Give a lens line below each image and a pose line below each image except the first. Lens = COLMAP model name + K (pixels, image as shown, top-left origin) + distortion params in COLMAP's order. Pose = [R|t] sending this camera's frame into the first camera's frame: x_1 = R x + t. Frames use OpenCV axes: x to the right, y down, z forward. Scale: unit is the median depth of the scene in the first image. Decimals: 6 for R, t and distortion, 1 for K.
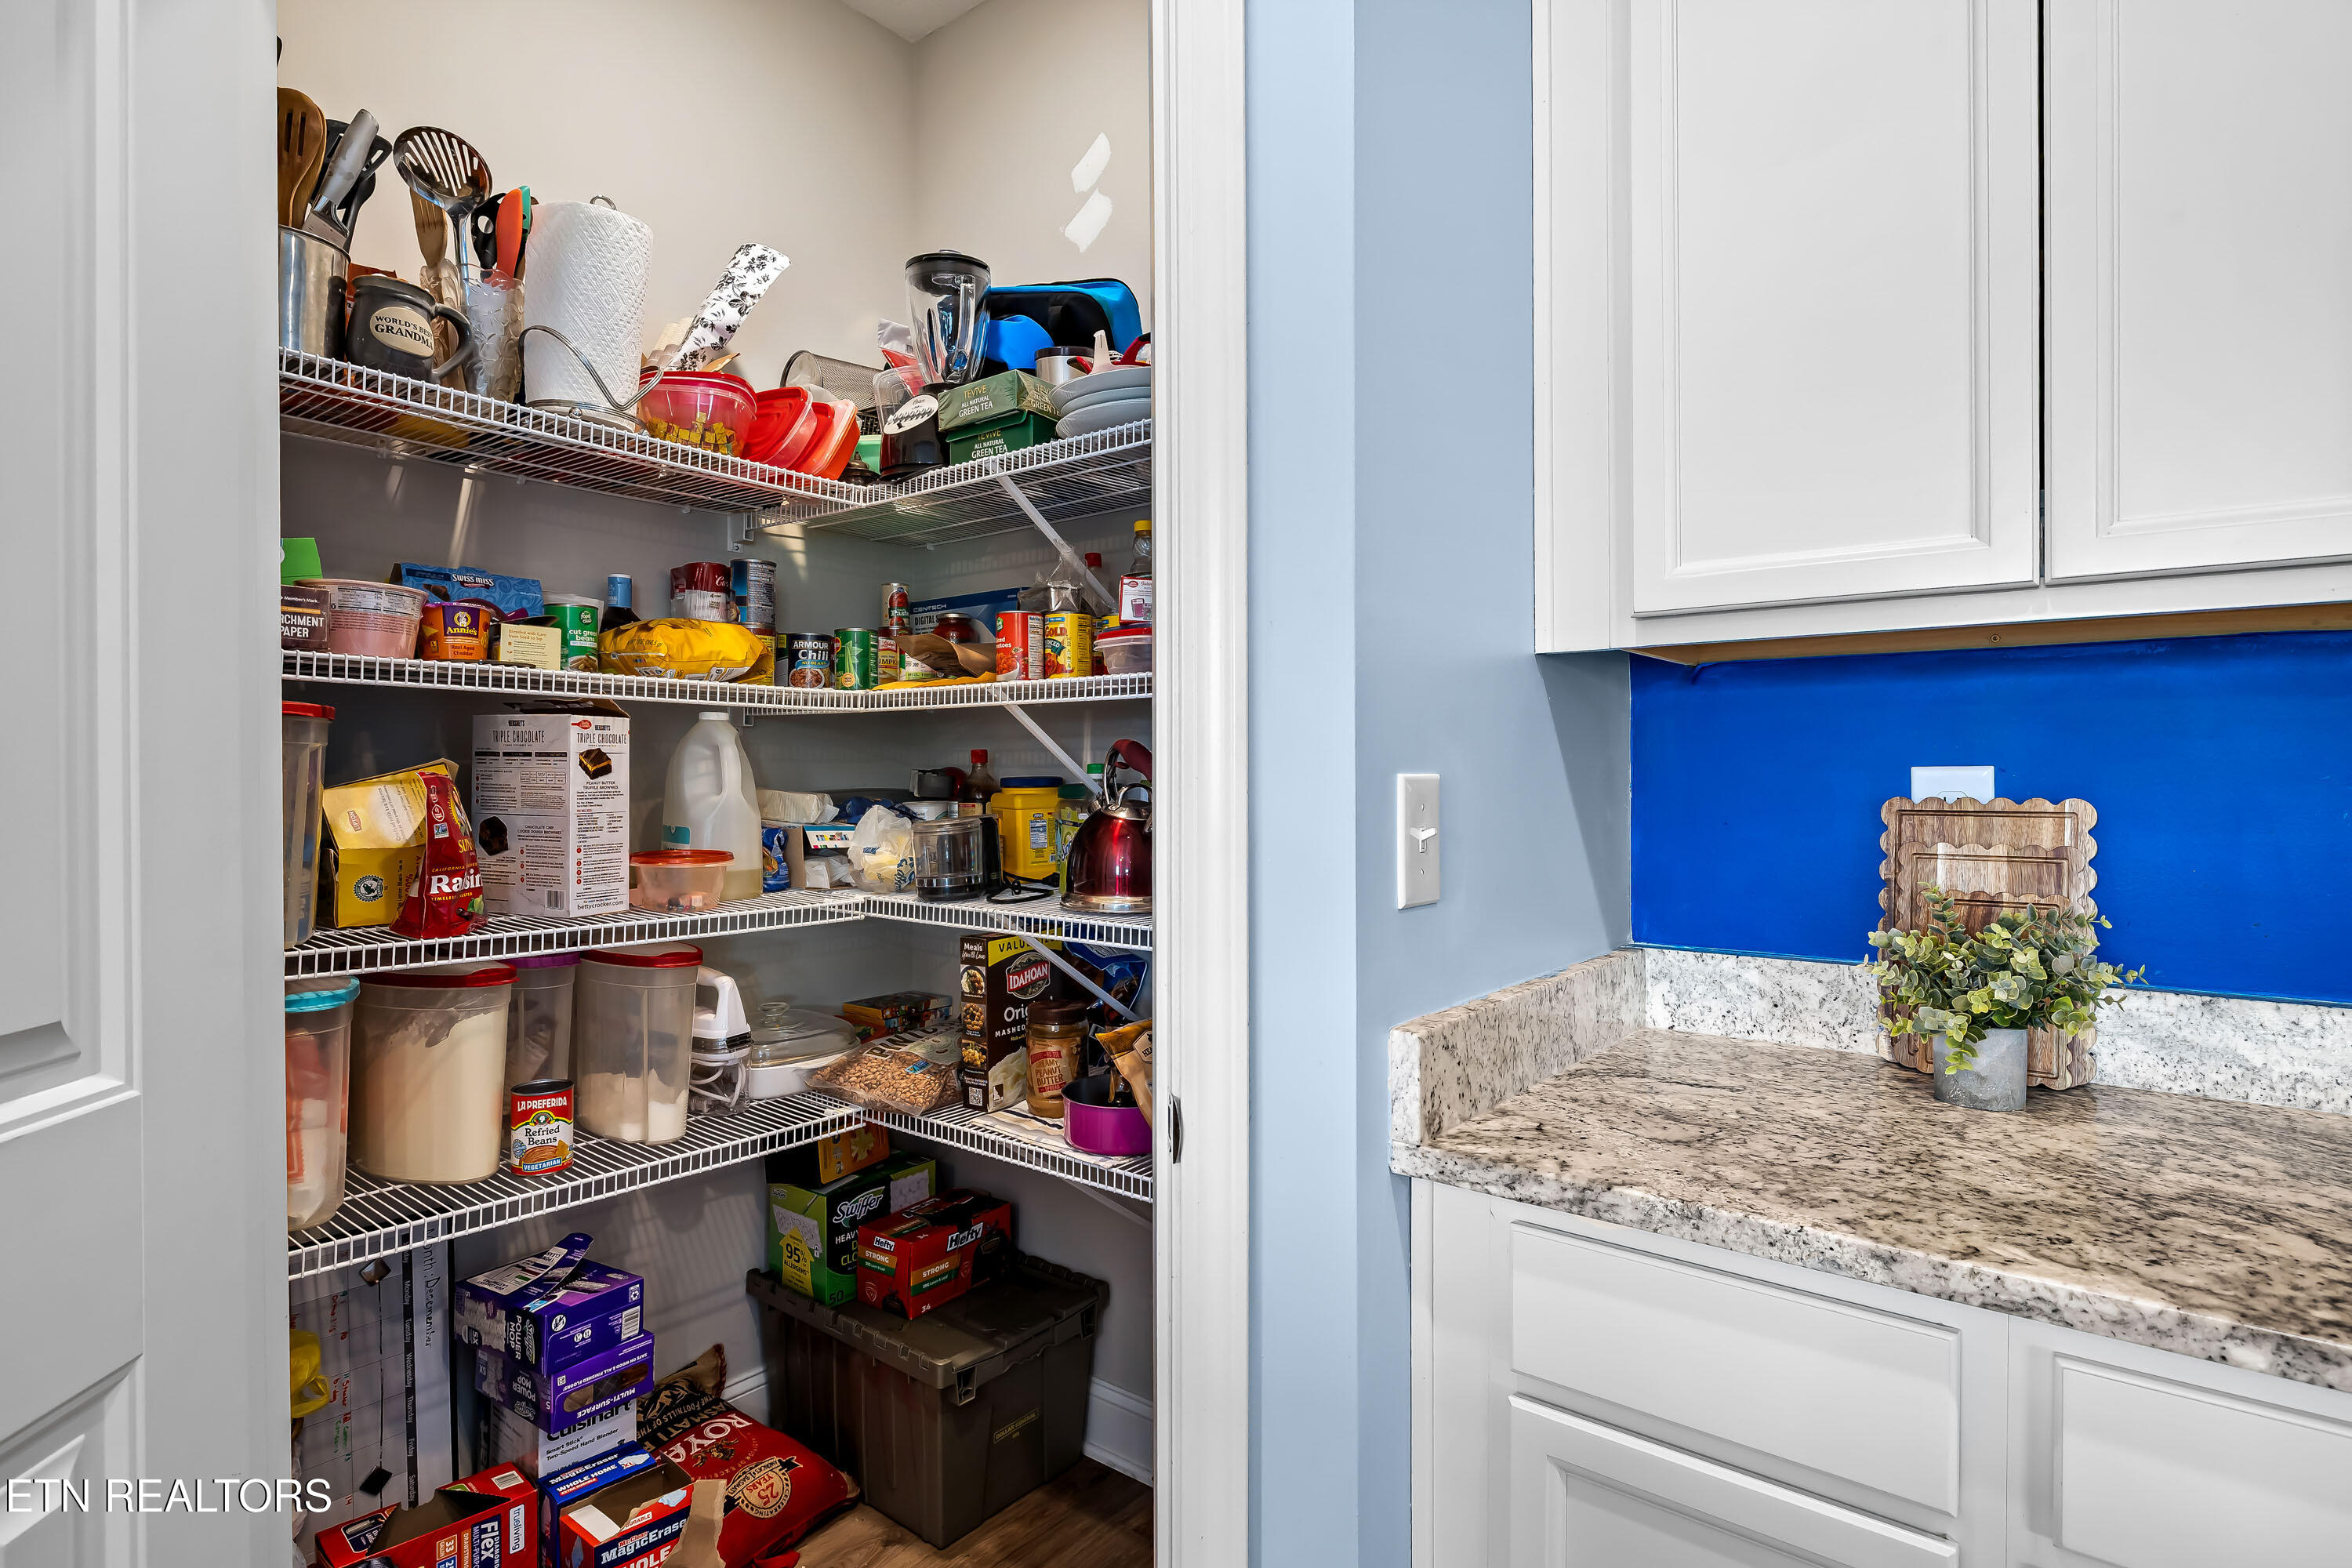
lens RADIAL K [[1197.2, 0, 1179.6], [0, 1197.2, 756.4], [0, 0, 1]] dist [-0.003152, 0.000318]
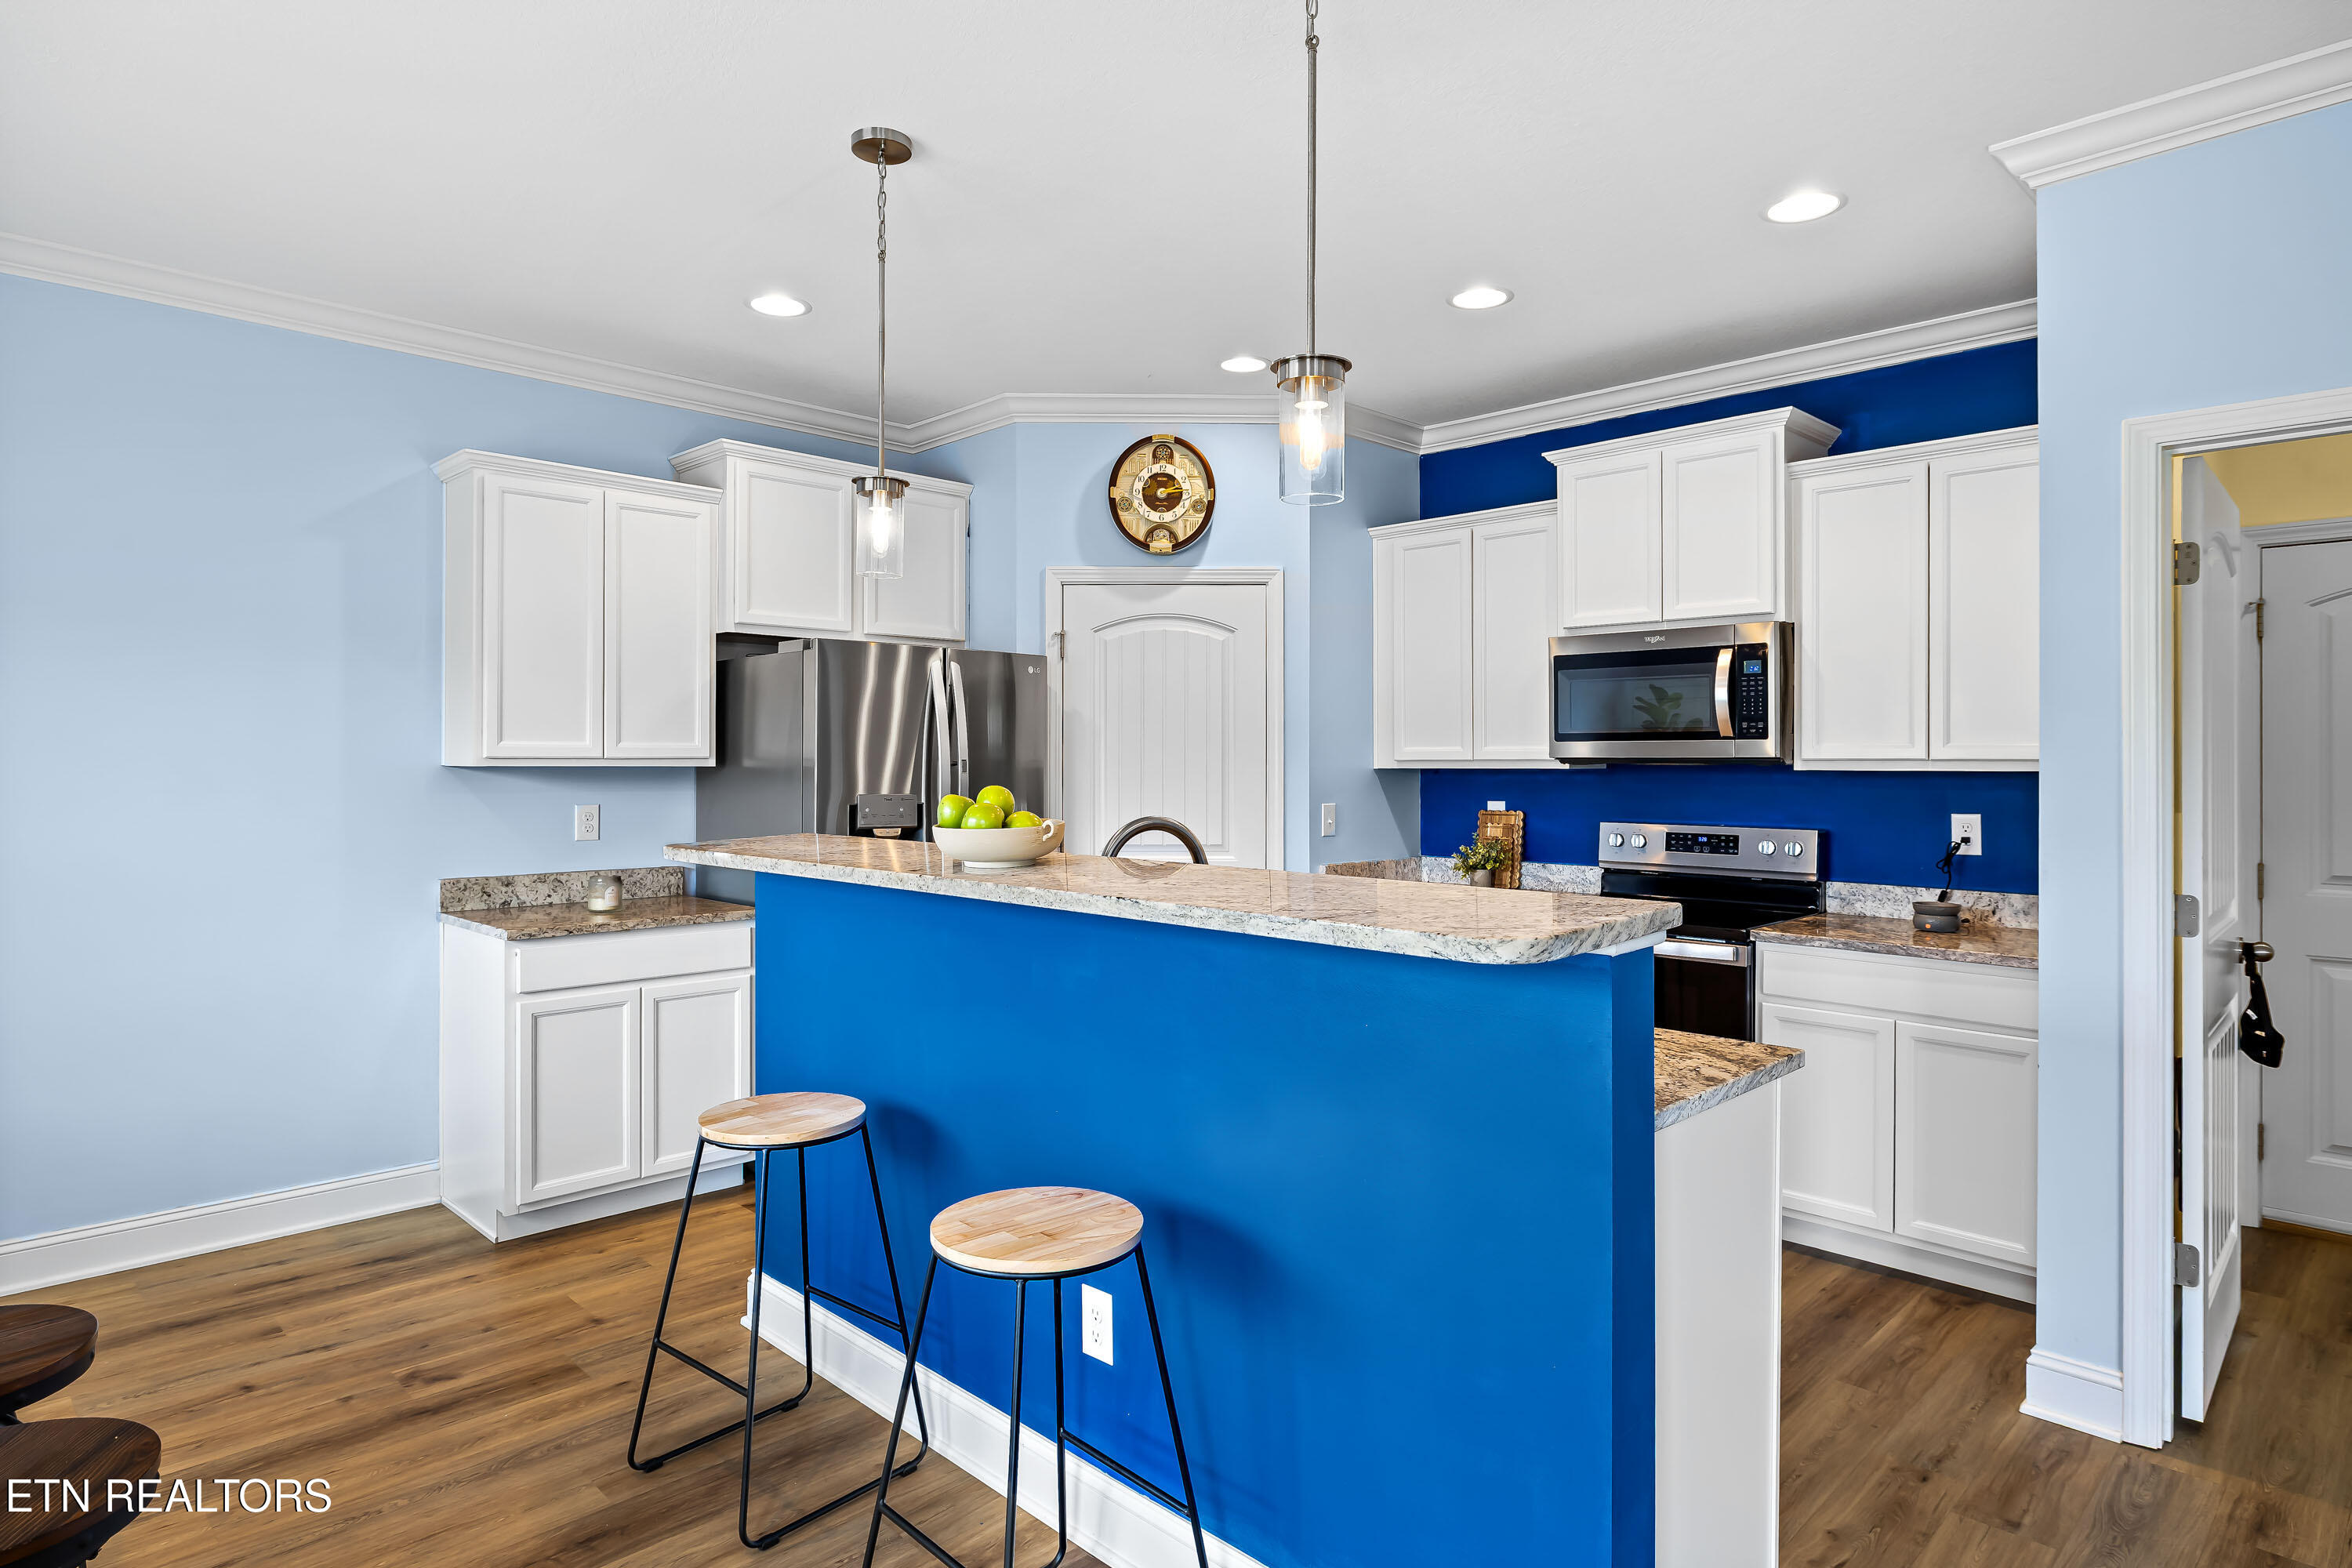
lens RADIAL K [[1308.4, 0, 1182.0], [0, 1308.4, 760.8], [0, 0, 1]] dist [-0.001235, 0.000065]
pose [[0.992965, 0.001231, -0.118404, 0.204766], [-0.000444, 0.999978, 0.006669, -0.141888], [0.118409, -0.006569, 0.992943, -3.050979]]
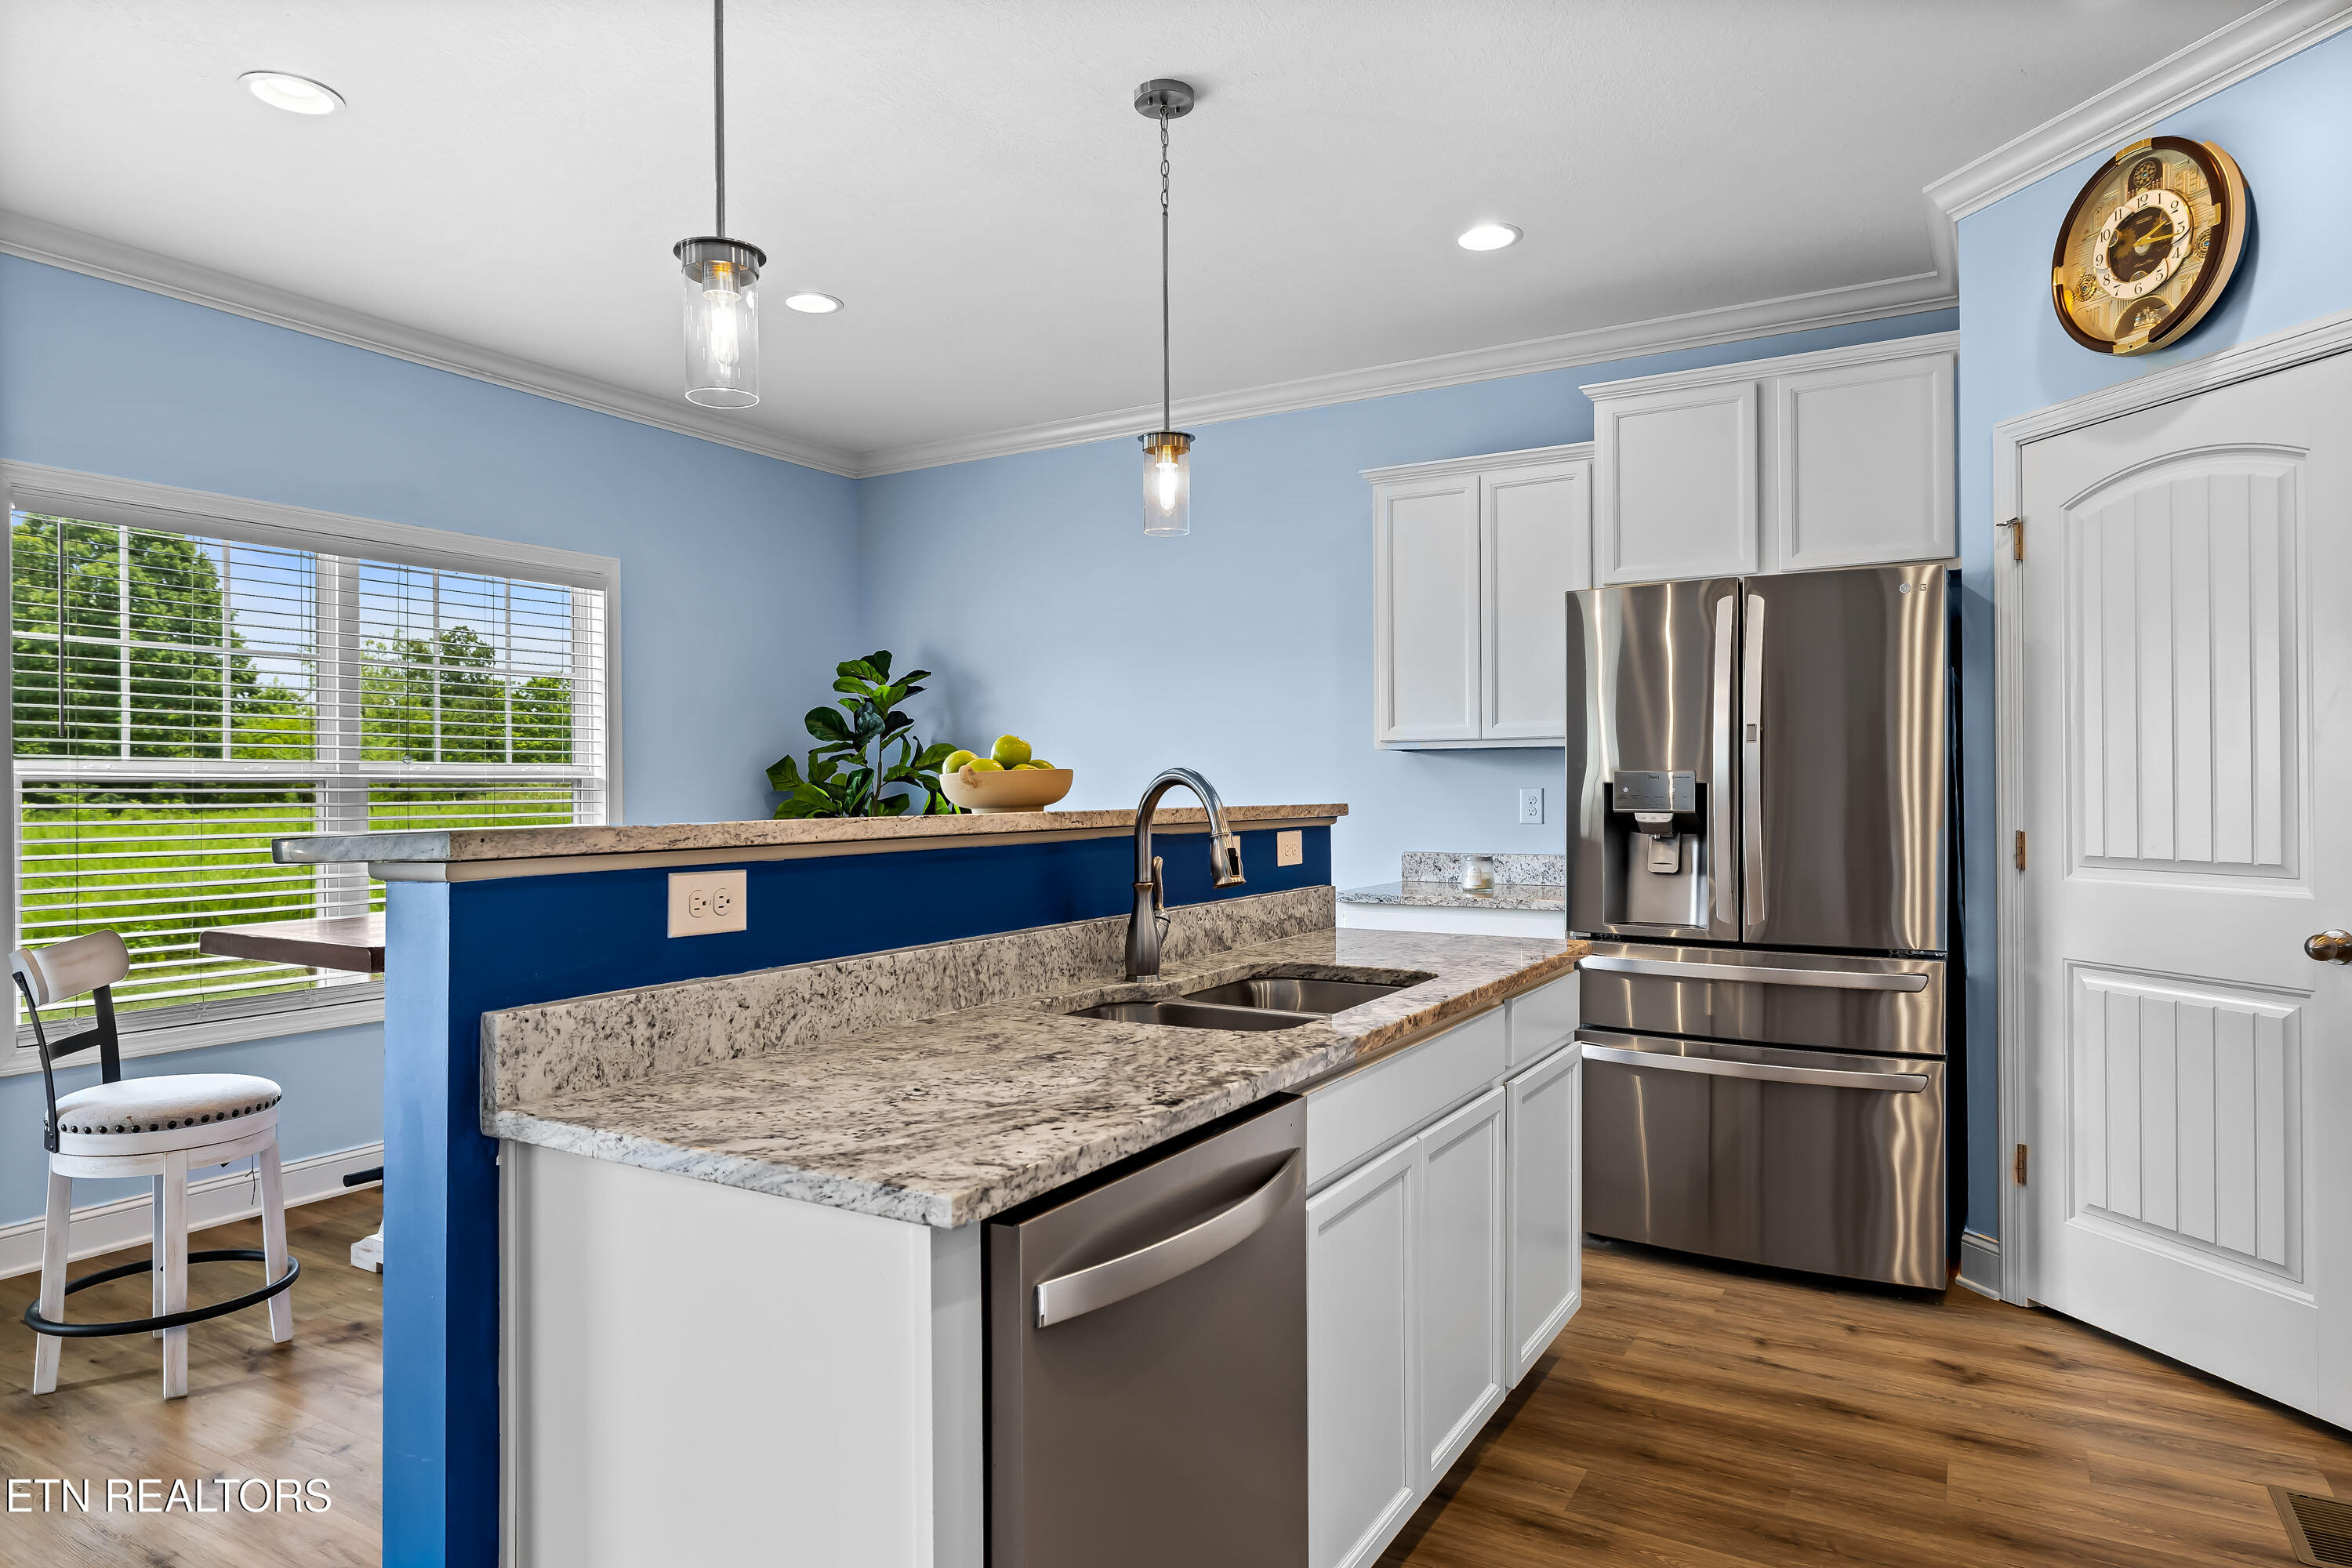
lens RADIAL K [[1385.4, 0, 1180.0], [0, 1385.4, 784.2], [0, 0, 1]] dist [-0.001859, 0.001819]
pose [[0.139184, -0.005868, -0.990249, 1.748141], [0.013051, 0.999906, -0.004091, -0.008111], [0.990181, -0.012354, 0.139248, -1.202632]]
